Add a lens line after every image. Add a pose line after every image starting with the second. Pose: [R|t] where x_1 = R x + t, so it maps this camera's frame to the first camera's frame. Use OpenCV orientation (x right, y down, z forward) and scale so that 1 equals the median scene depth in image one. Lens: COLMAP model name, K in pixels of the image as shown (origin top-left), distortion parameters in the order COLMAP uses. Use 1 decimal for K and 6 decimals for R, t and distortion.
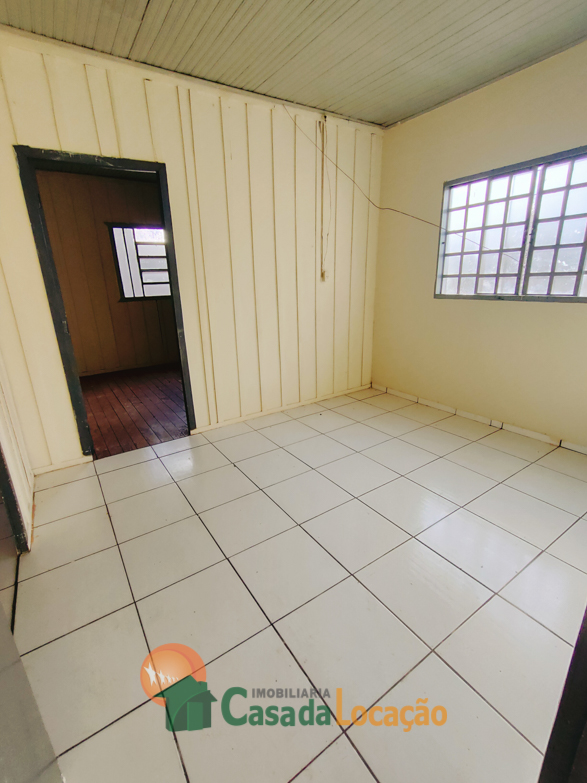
lens RADIAL K [[363.1, 0, 292.0], [0, 363.1, 389.8], [0, 0, 1]] dist [0.009651, 0.001016]
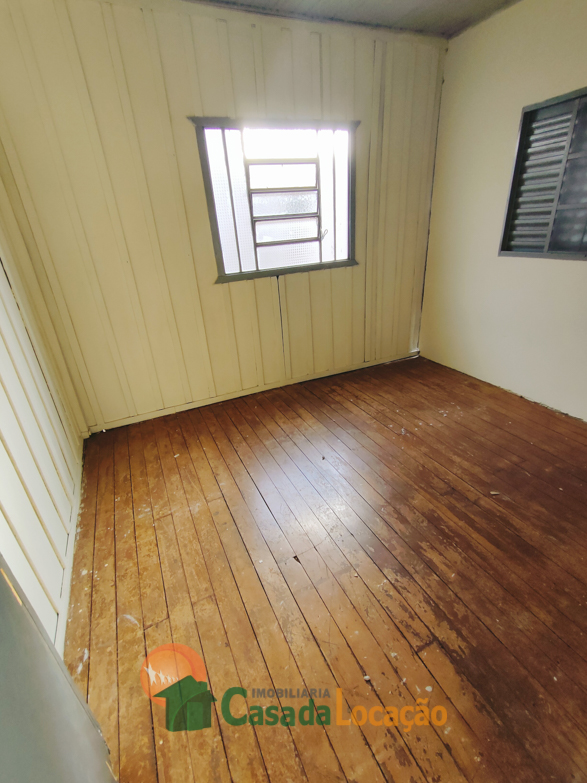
lens RADIAL K [[363.1, 0, 293.3], [0, 363.1, 389.3], [0, 0, 1]] dist [0.009651, 0.001016]
pose [[0.988211, 0.033275, -0.149438, -0.448342], [-0.012917, 0.990736, 0.135188, -0.259520], [0.152552, -0.131664, 0.979486, 0.766321]]
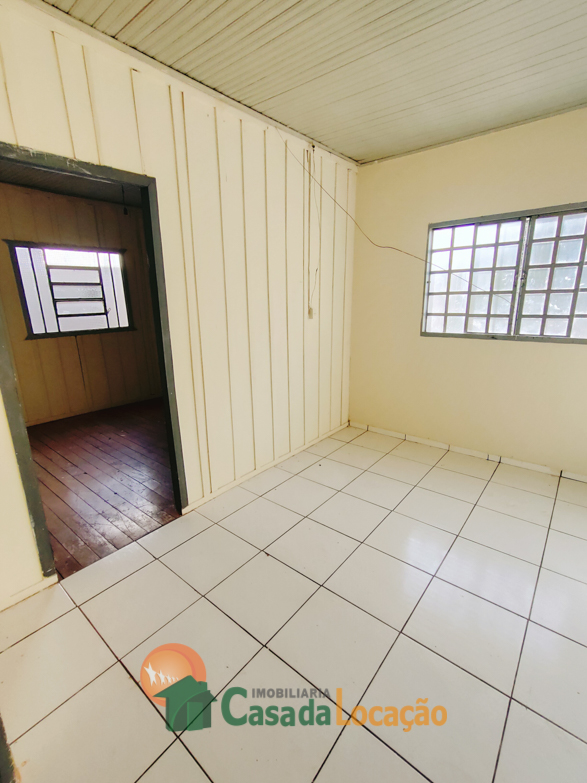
lens RADIAL K [[363.1, 0, 290.5], [0, 363.1, 391.5], [0, 0, 1]] dist [0.009651, 0.001016]
pose [[0.957687, -0.060087, 0.281470, -0.256088], [0.075031, 0.996271, -0.042608, -0.089027], [-0.277860, 0.061924, 0.958624, 0.161283]]
